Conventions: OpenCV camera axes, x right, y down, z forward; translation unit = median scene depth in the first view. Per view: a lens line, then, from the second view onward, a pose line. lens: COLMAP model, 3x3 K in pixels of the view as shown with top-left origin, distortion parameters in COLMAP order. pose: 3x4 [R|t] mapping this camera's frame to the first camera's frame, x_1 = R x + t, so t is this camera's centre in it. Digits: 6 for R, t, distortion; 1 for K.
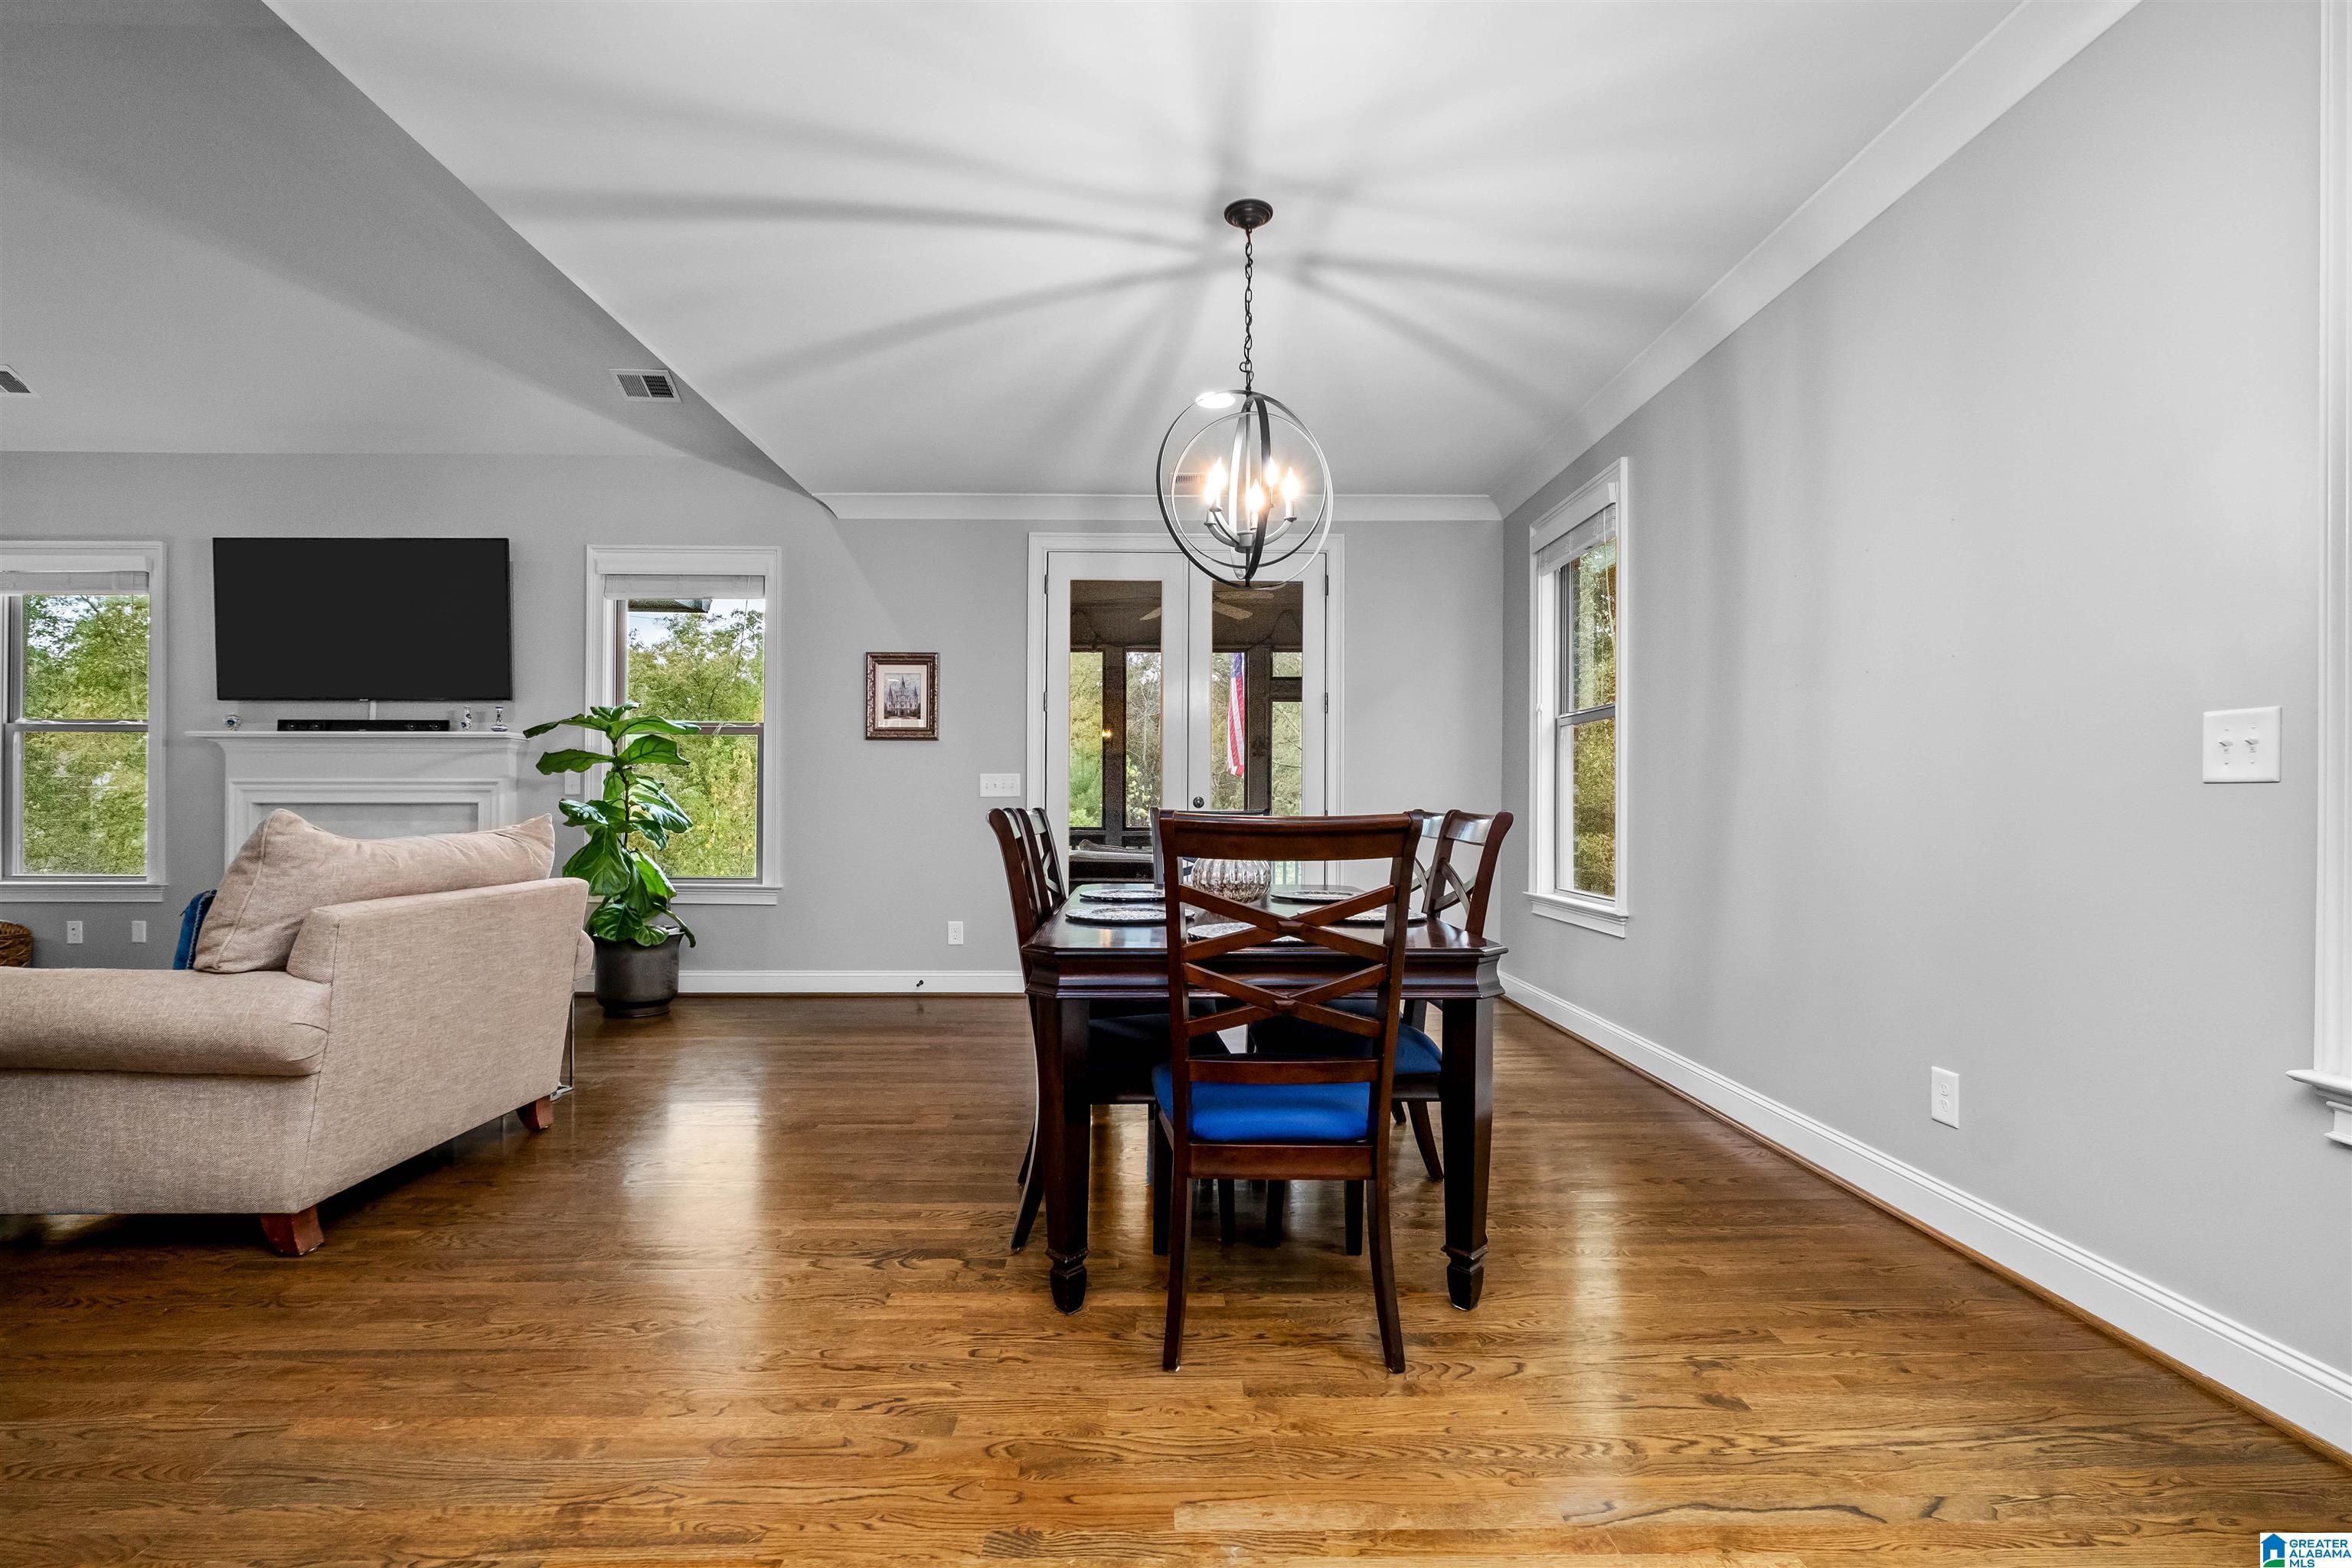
lens RADIAL K [[1051.8, 0, 1169.5], [0, 1051.8, 802.7], [0, 0, 1]] dist [-0.001909, -0.000007]
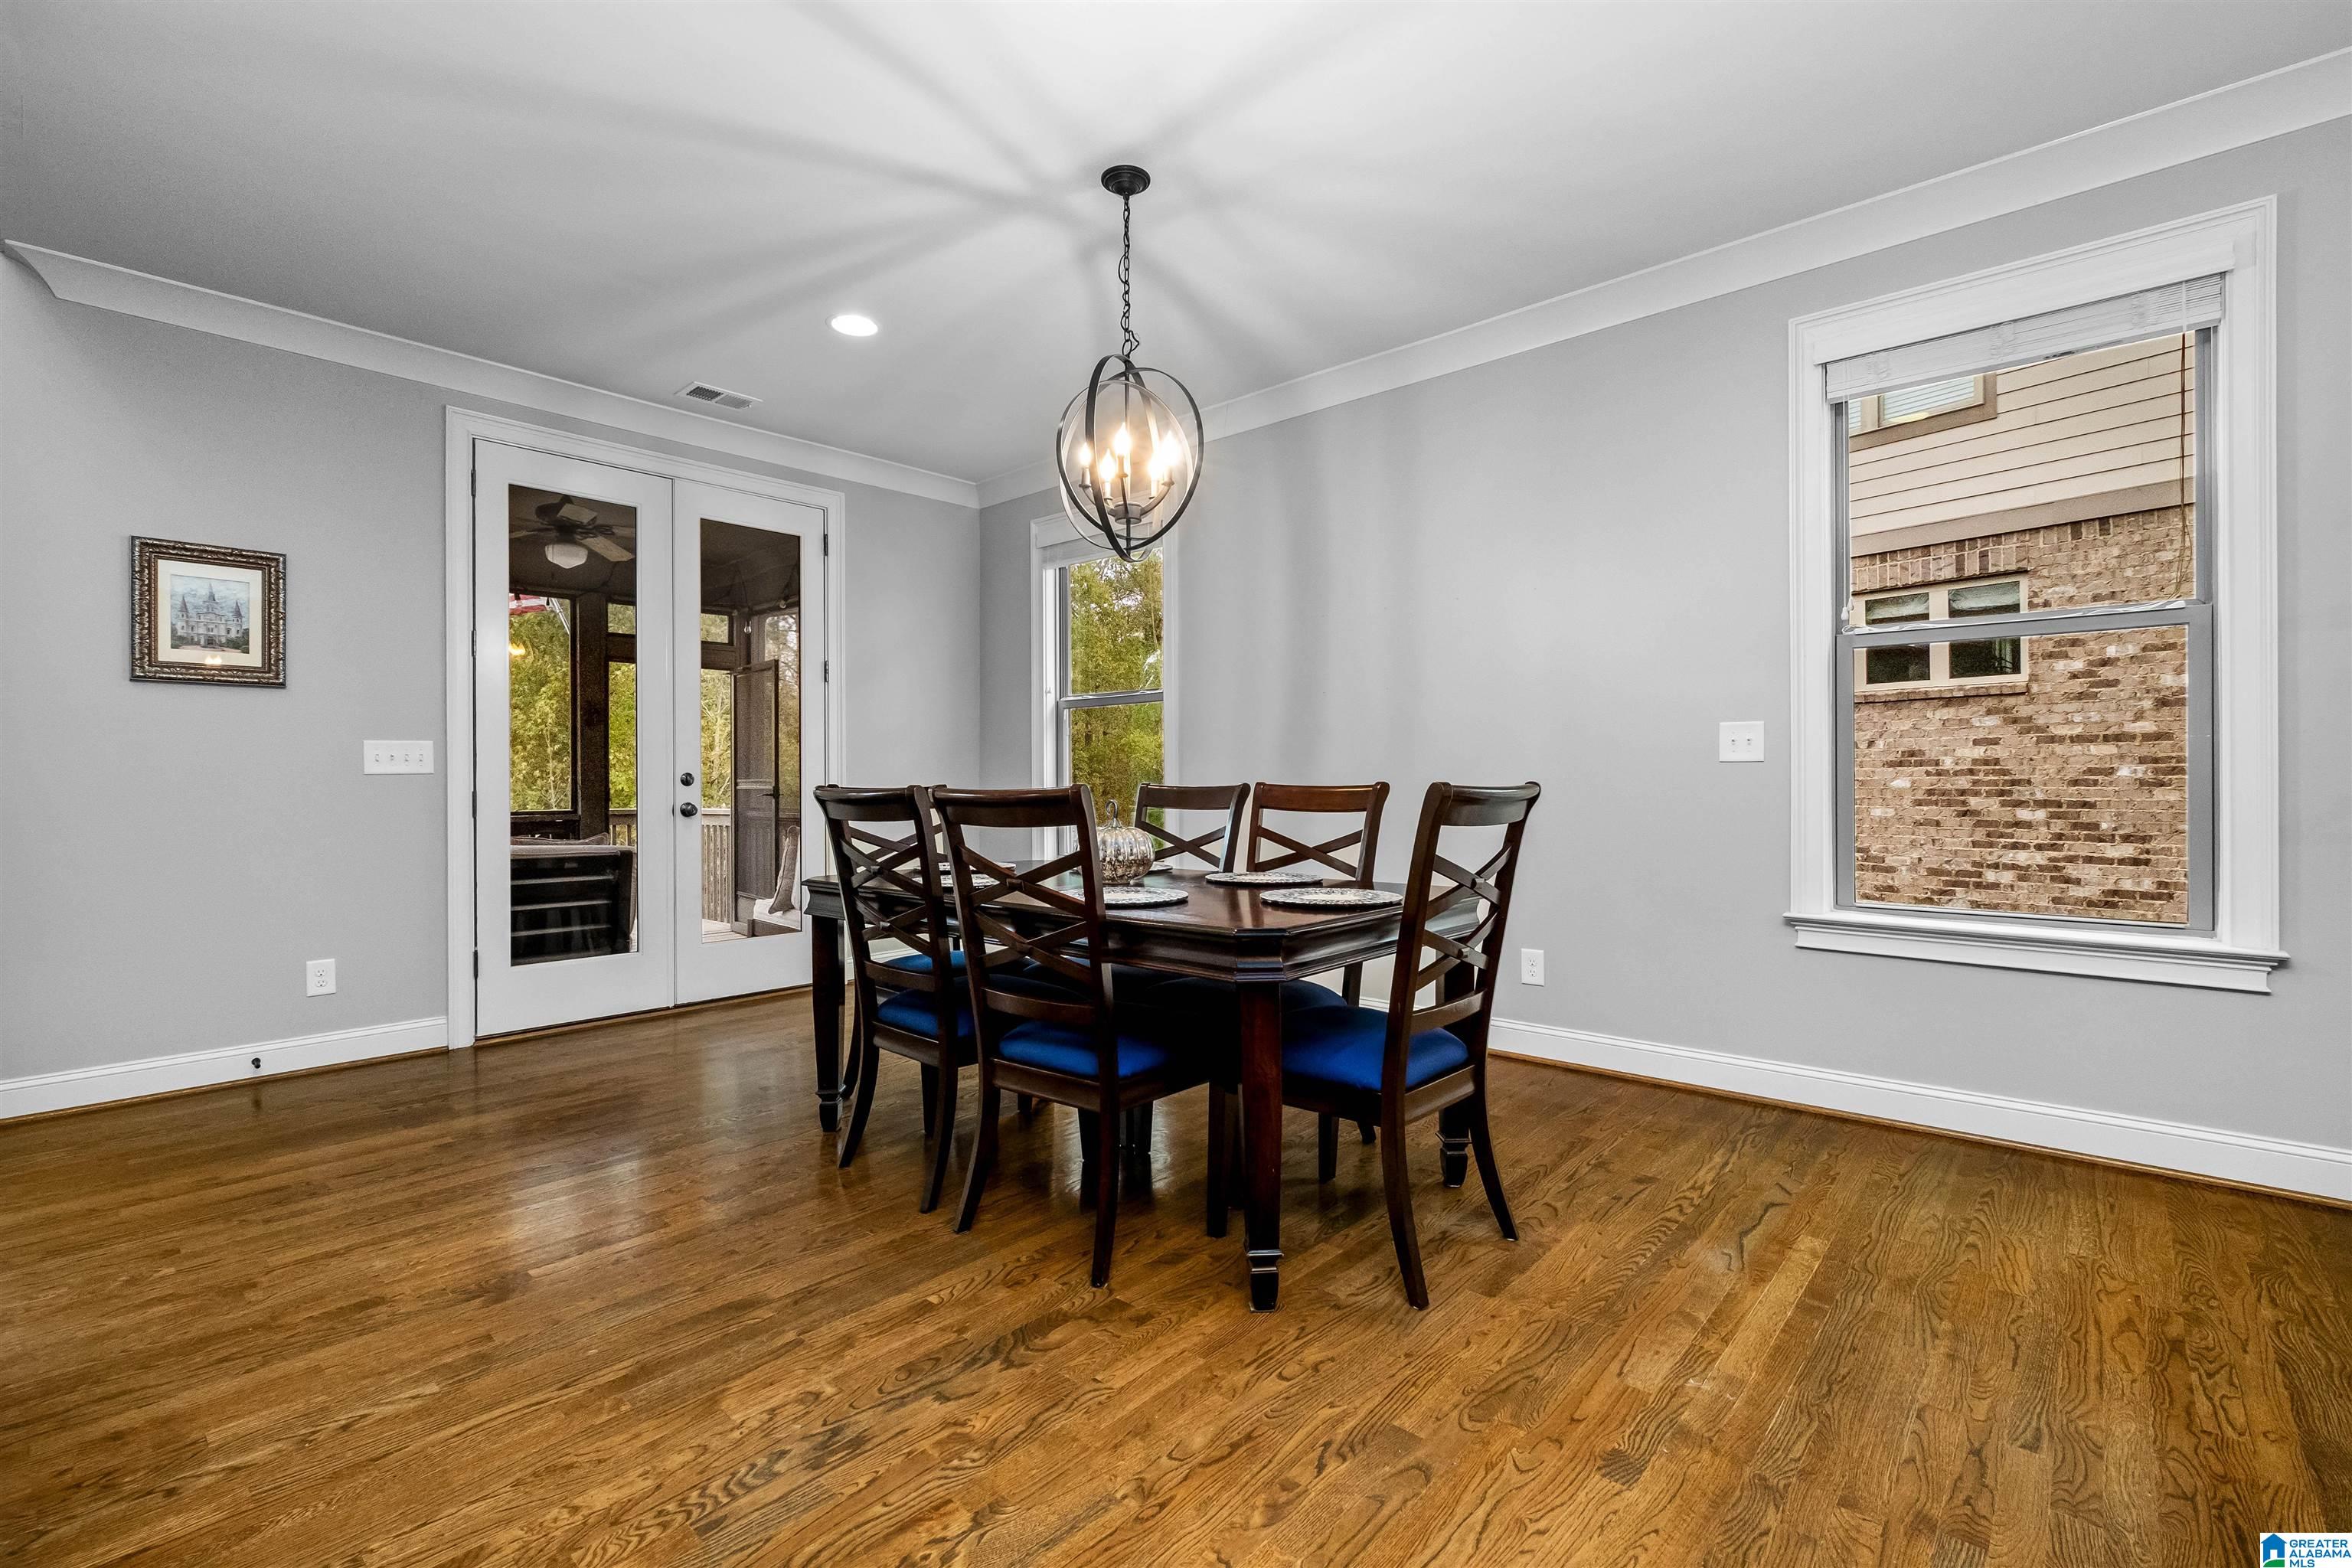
lens RADIAL K [[1034.1, 0, 1165.2], [0, 1034.1, 782.6], [0, 0, 1]] dist [-0.001486, -0.000238]
pose [[0.684363, -0.009054, 0.729086, -0.346960], [0.007143, 0.999958, 0.005712, 0.000164], [-0.729107, 0.001299, 0.684399, 0.175725]]
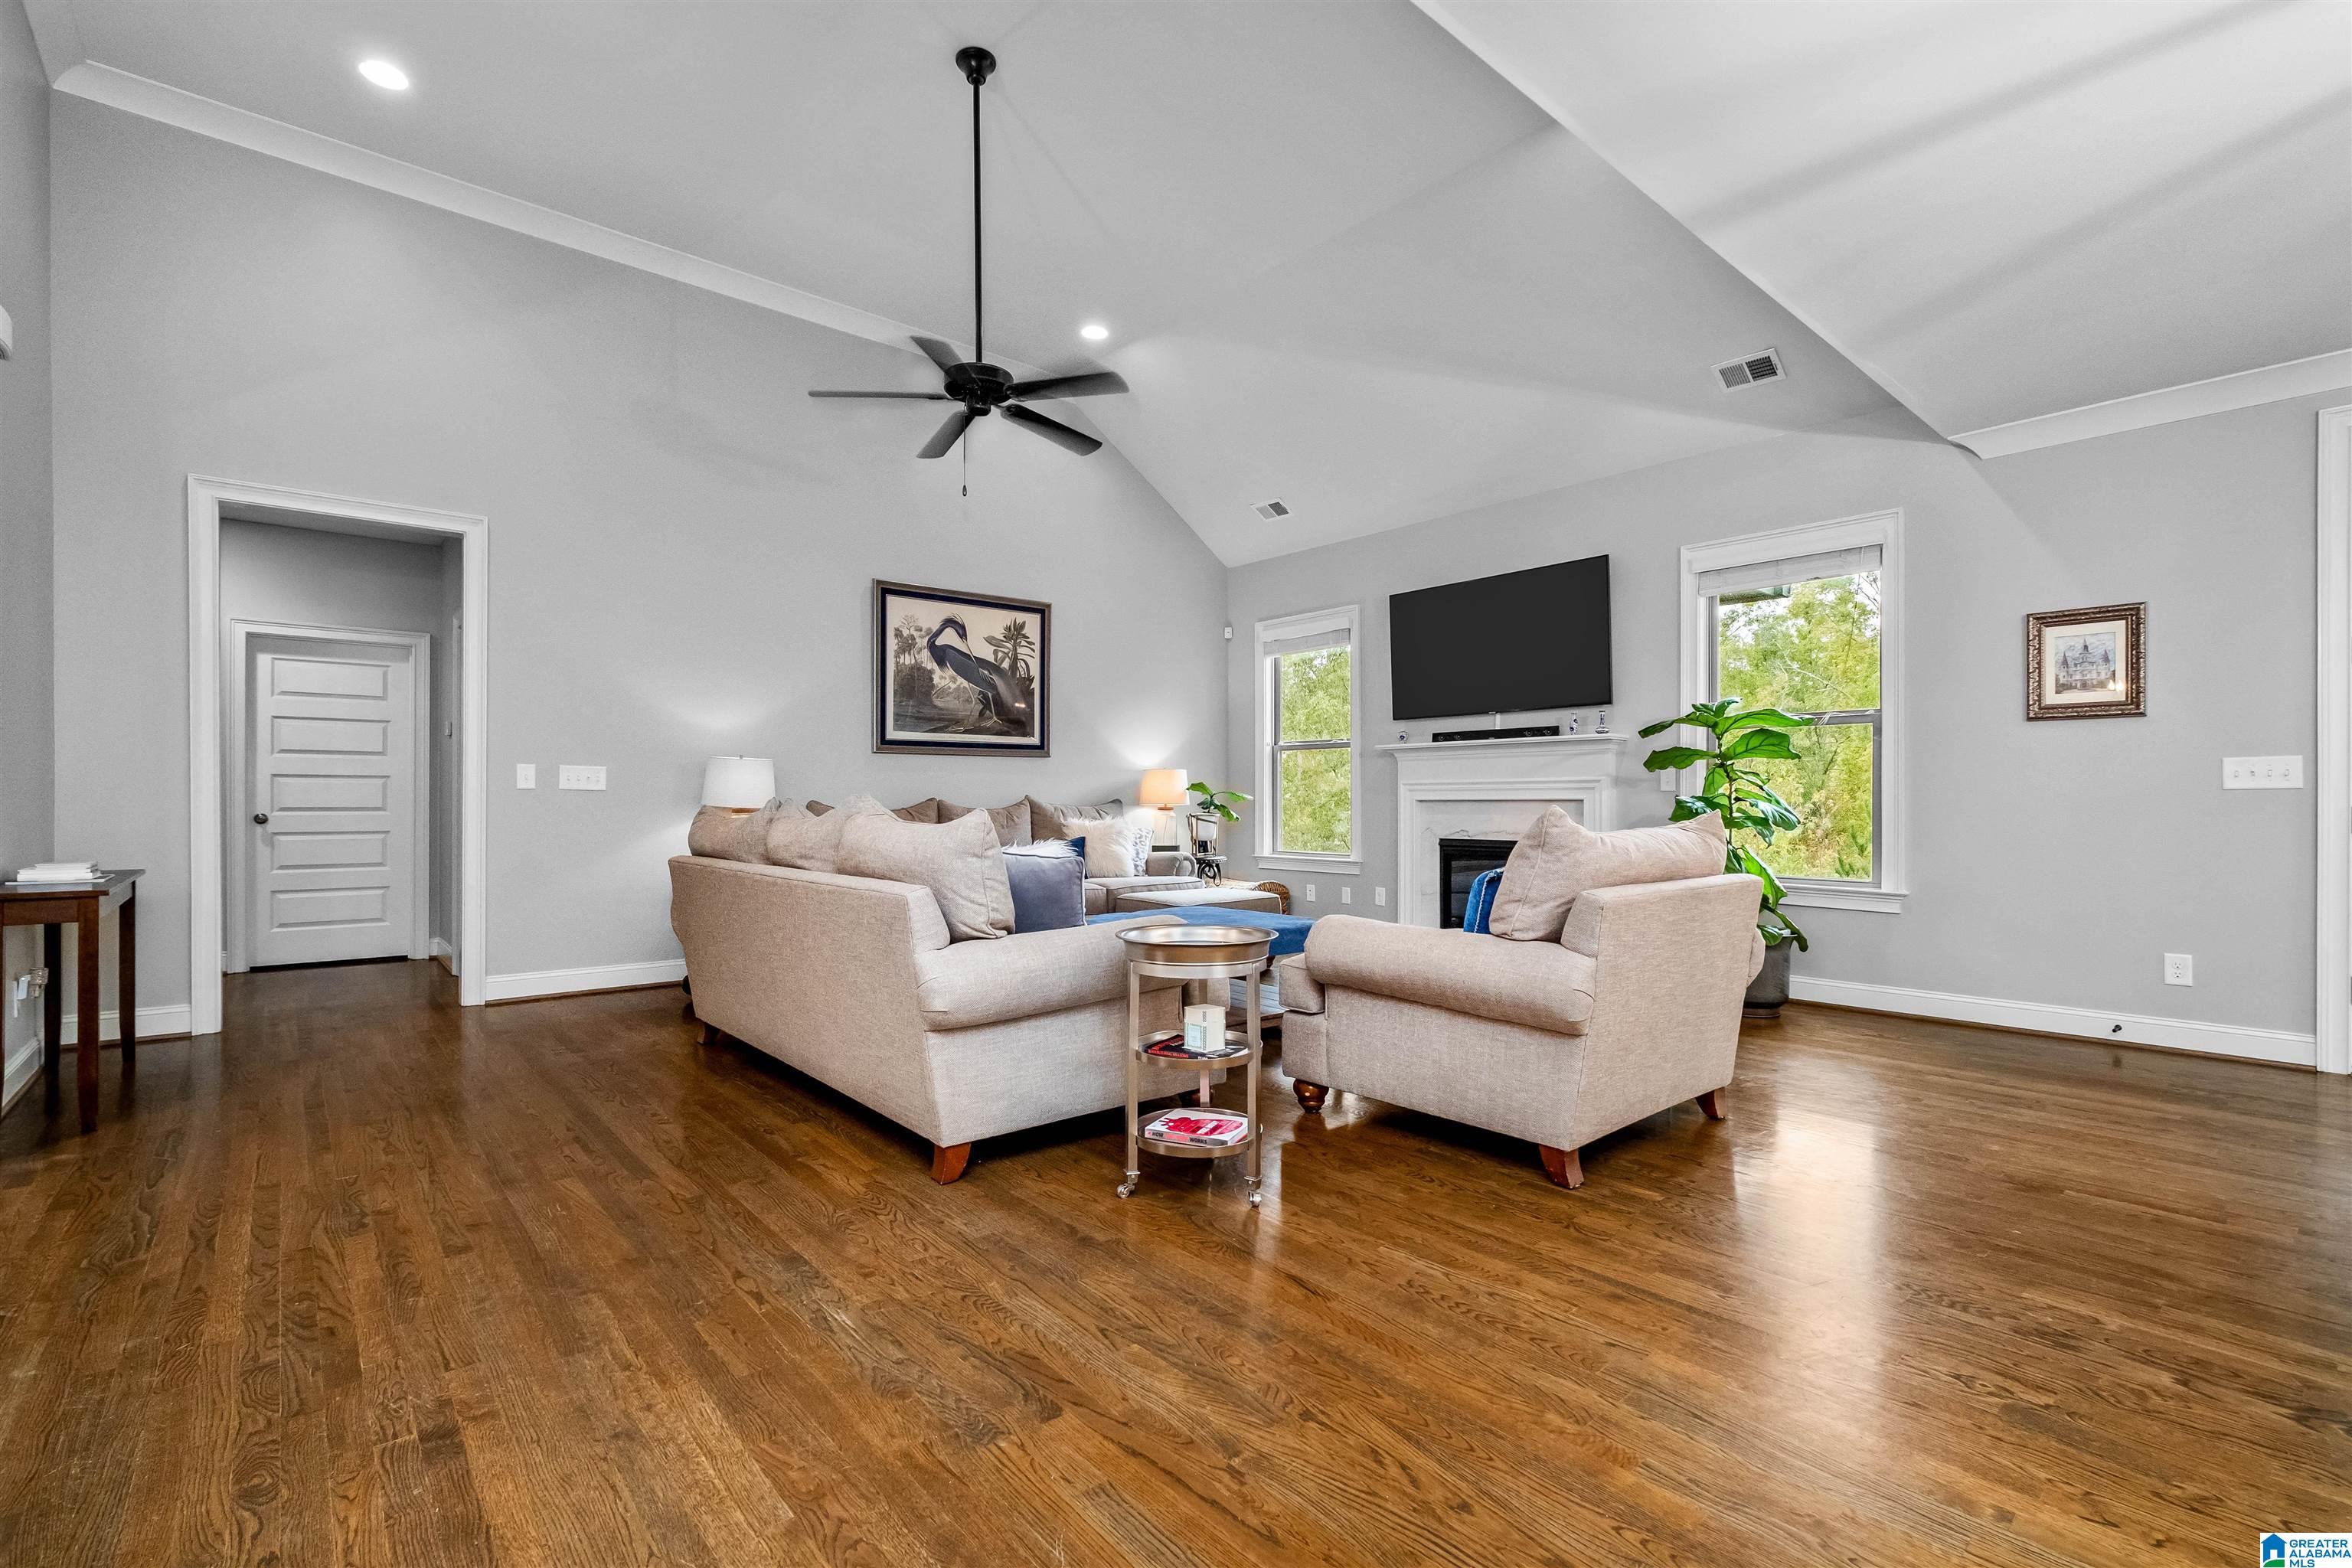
lens RADIAL K [[1044.0, 0, 1169.5], [0, 1044.0, 799.4], [0, 0, 1]] dist [-0.001642, -0.000288]
pose [[0.641290, -0.003195, -0.767292, -0.103270], [0.003906, 0.999992, -0.000899, -0.000491], [0.767289, -0.002420, 0.641297, -0.037780]]
